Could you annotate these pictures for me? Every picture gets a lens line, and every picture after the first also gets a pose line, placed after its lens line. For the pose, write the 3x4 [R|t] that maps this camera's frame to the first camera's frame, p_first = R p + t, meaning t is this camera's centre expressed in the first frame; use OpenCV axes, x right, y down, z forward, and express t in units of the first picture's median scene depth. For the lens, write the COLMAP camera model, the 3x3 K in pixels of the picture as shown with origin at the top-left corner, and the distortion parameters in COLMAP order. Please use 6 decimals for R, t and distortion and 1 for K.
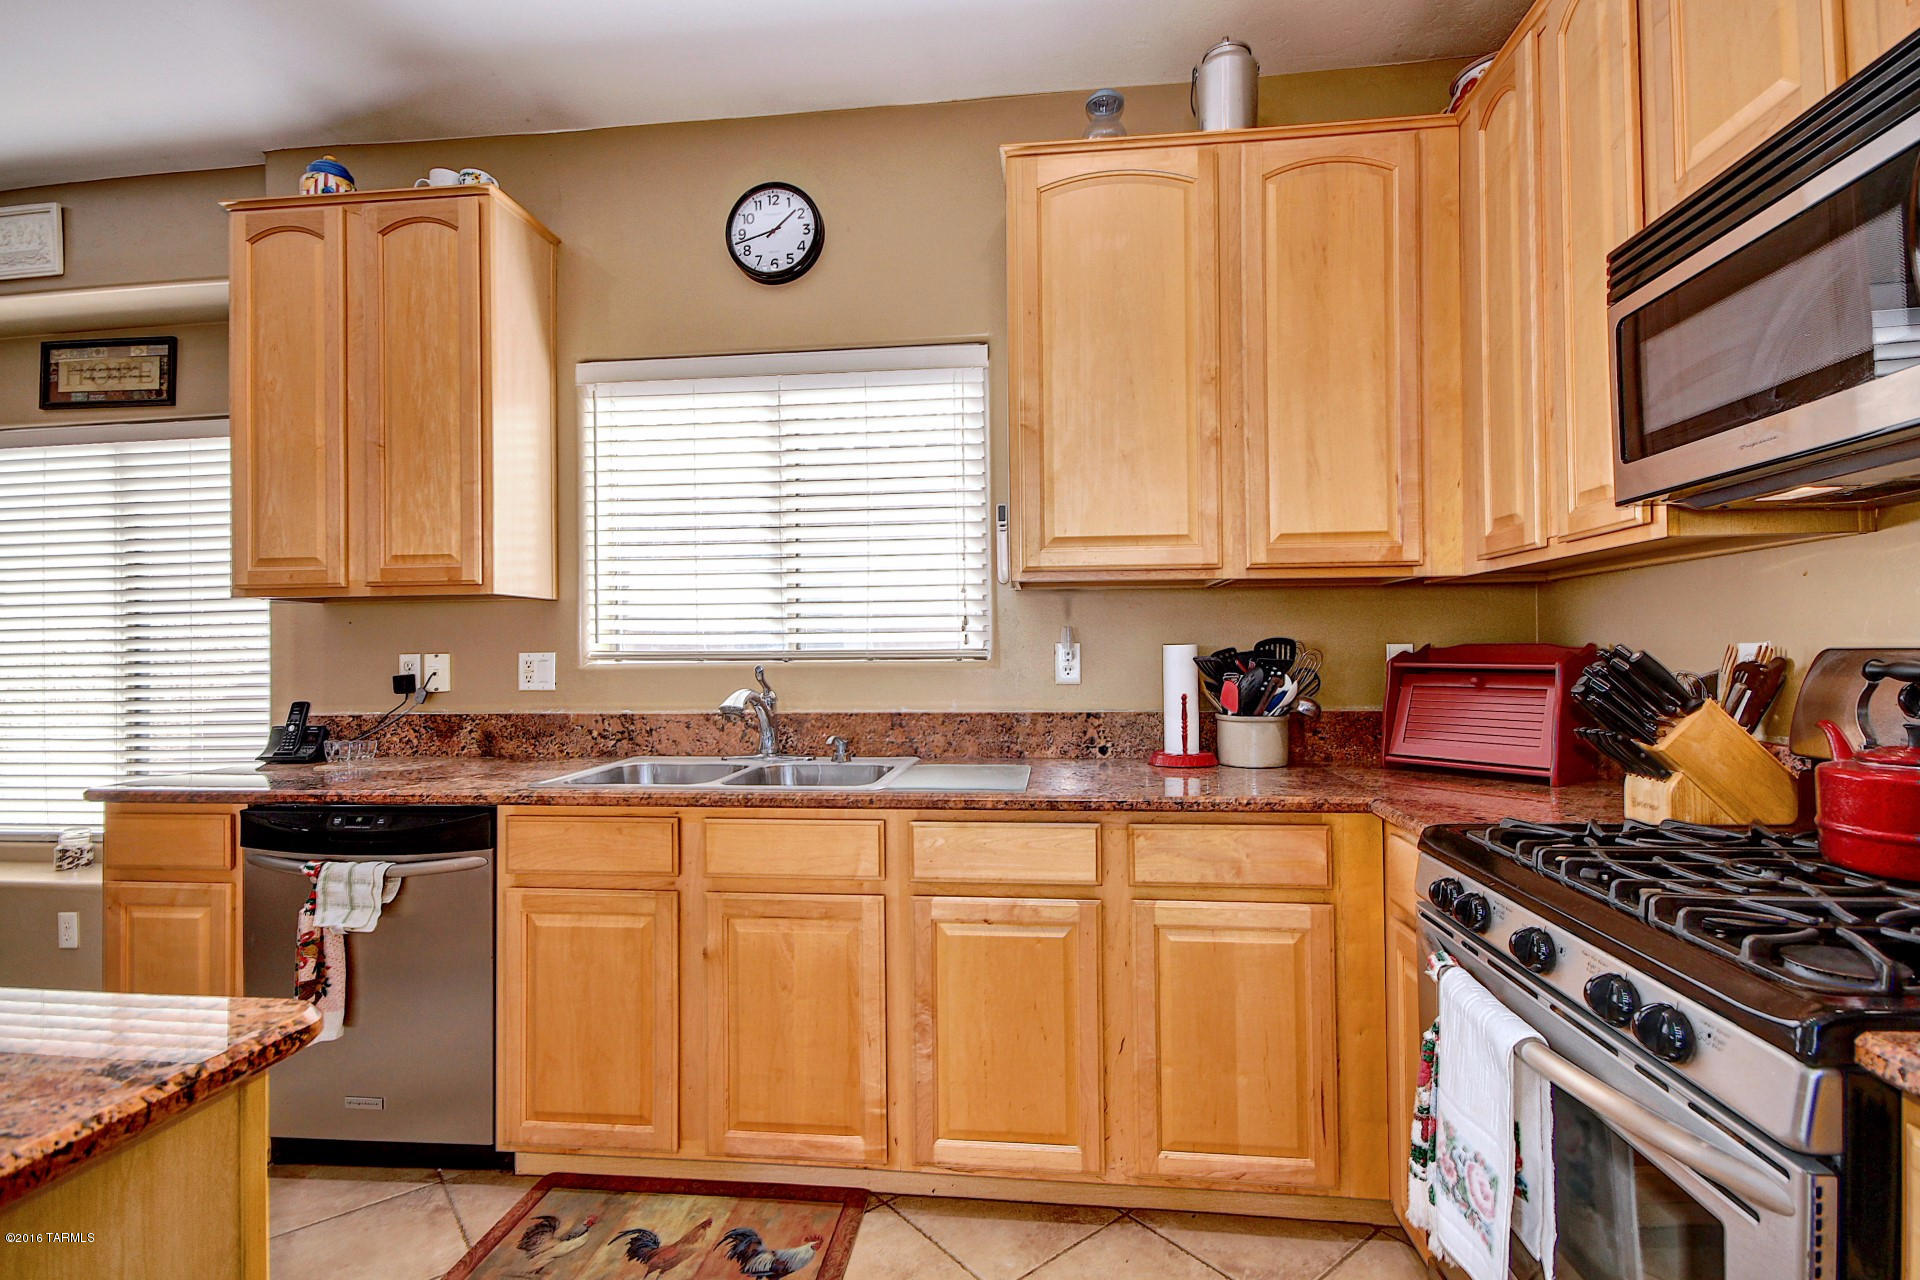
lens RADIAL K [[890.5, 0, 967.9], [0, 890.5, 634.8], [0, 0, 1]] dist [0.007807, -0.007253]
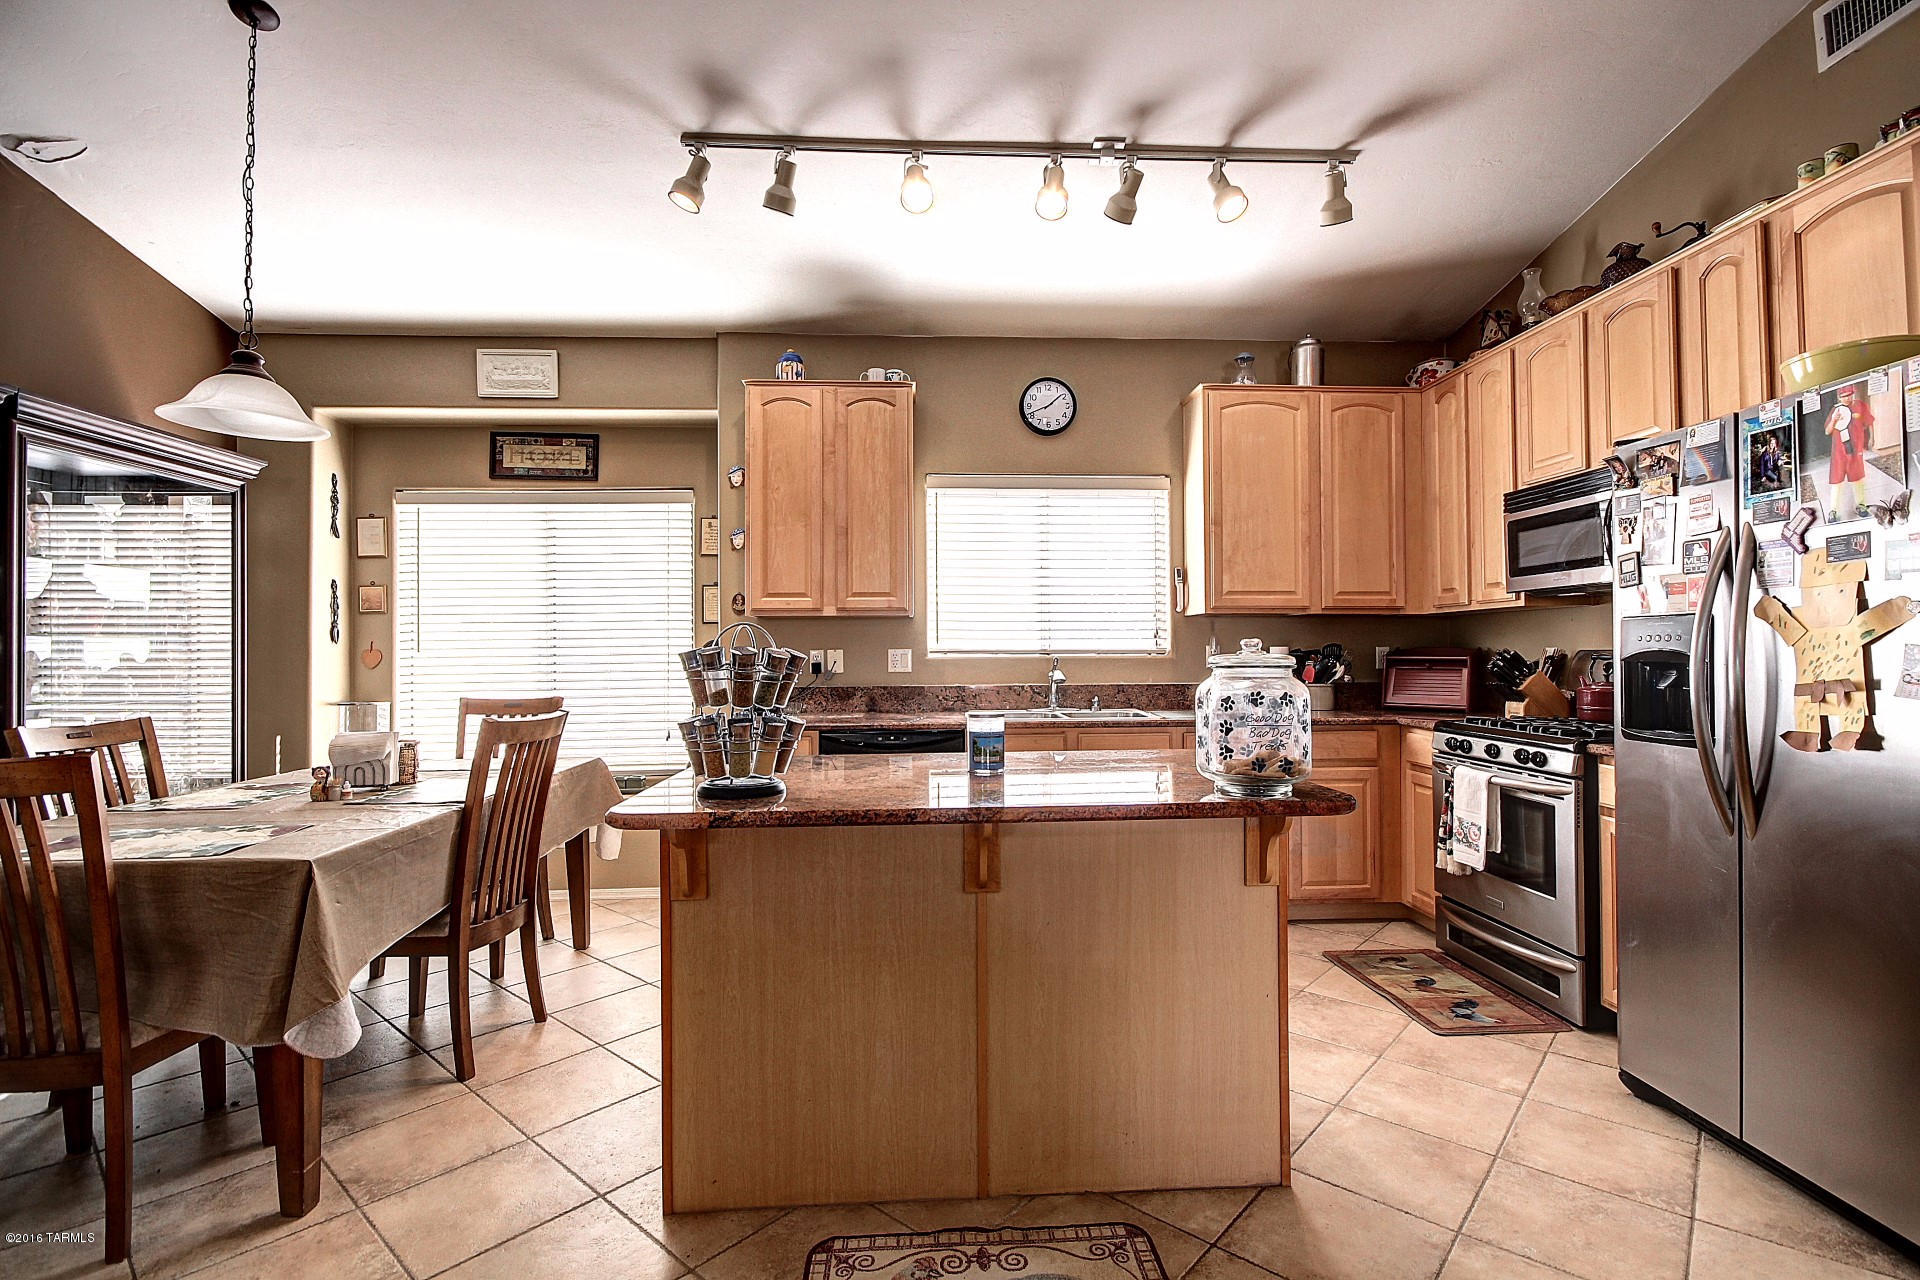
lens RADIAL K [[890.5, 0, 965.4], [0, 890.5, 640.2], [0, 0, 1]] dist [0.007807, -0.007253]
pose [[0.986194, 0.005470, 0.165506, -0.666836], [-0.006783, 0.999950, 0.007365, -0.011406], [-0.165458, -0.008386, 0.986181, -0.687200]]
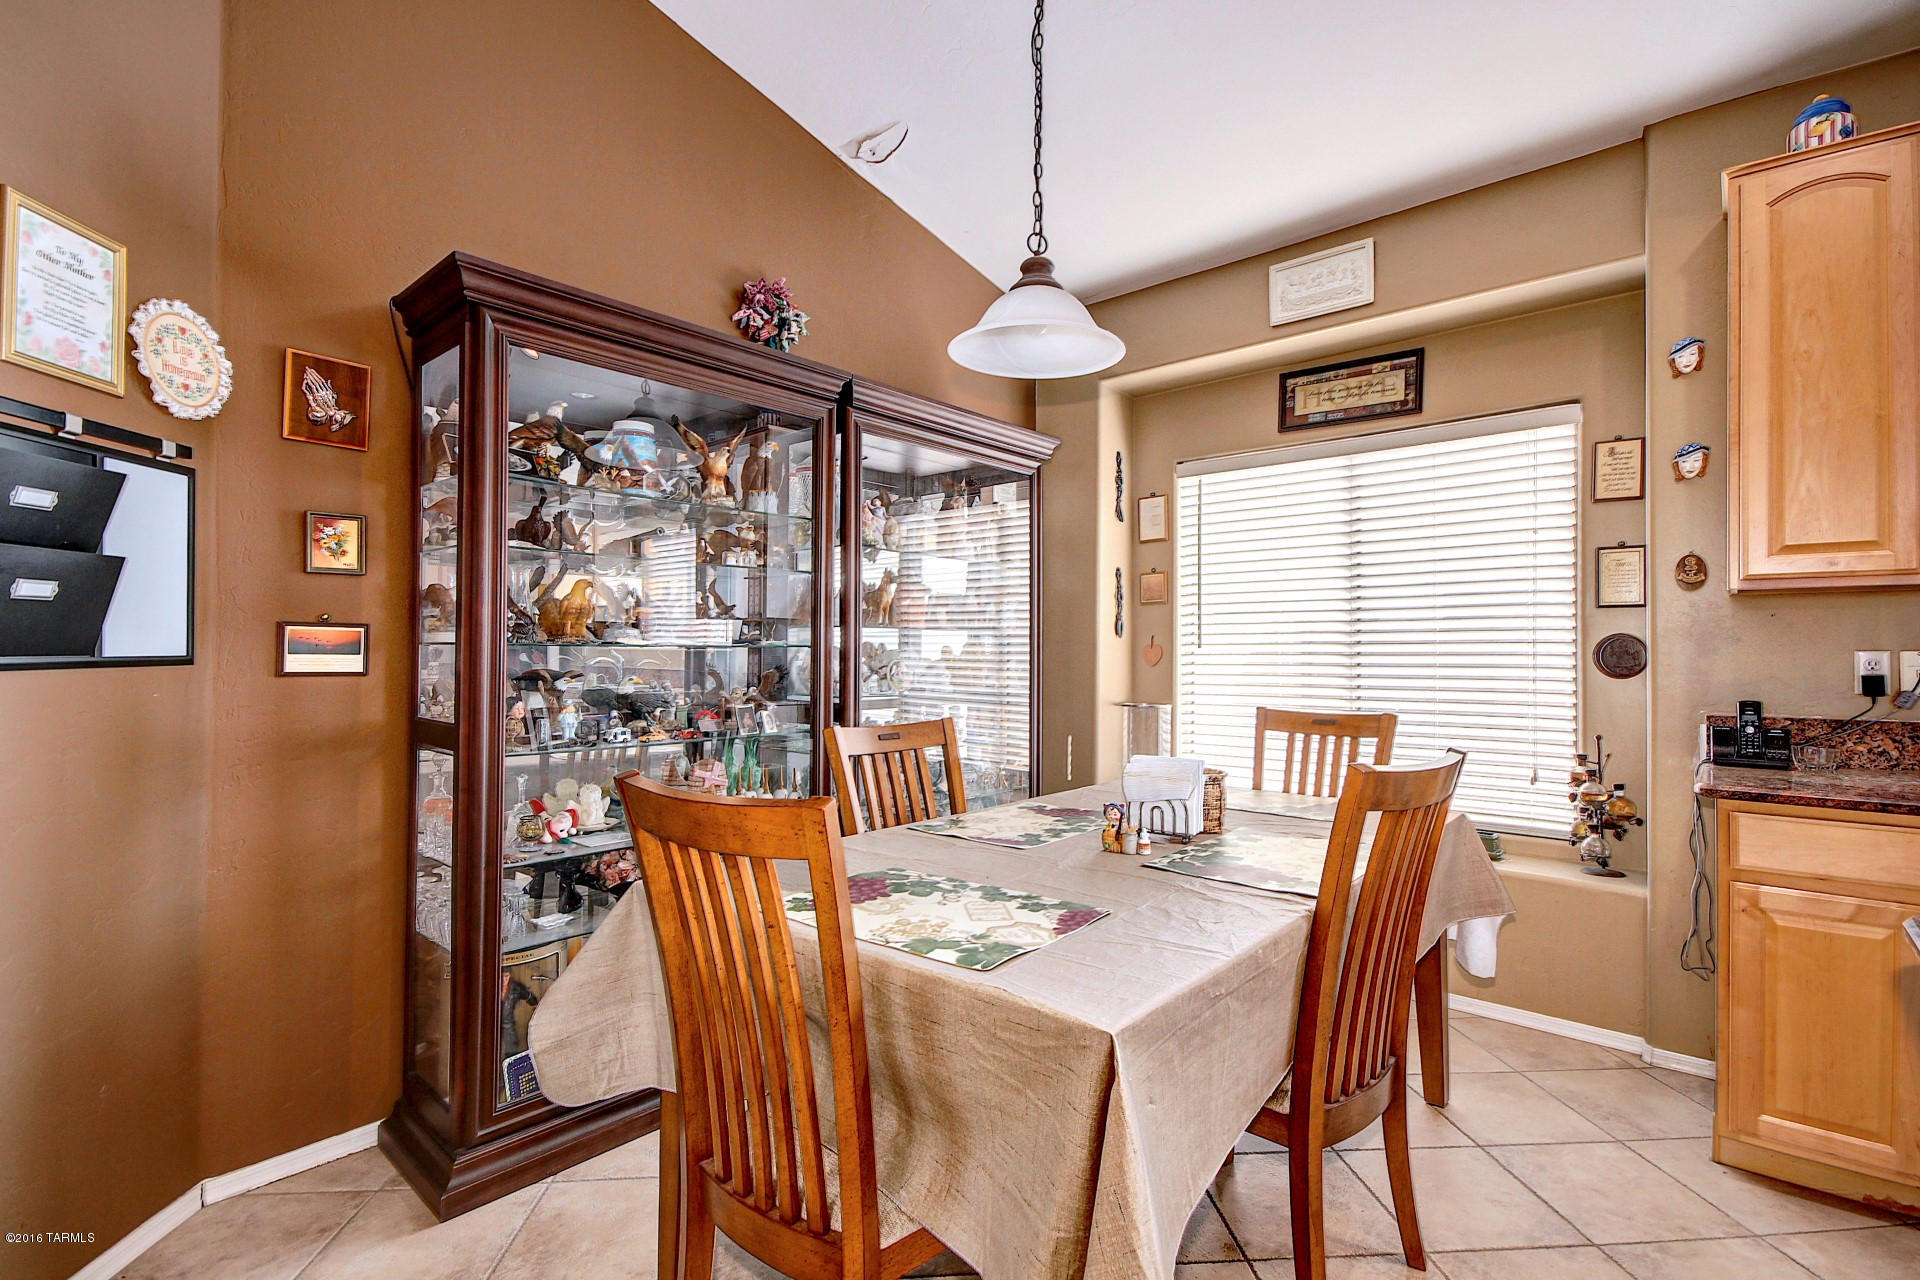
lens RADIAL K [[890.5, 0, 964.4], [0, 890.5, 636.7], [0, 0, 1]] dist [0.007807, -0.007253]
pose [[0.819891, 0.006603, -0.572481, -0.907500], [-0.001802, 0.999958, 0.008953, 0.001229], [0.572516, -0.006309, 0.819869, -0.228956]]
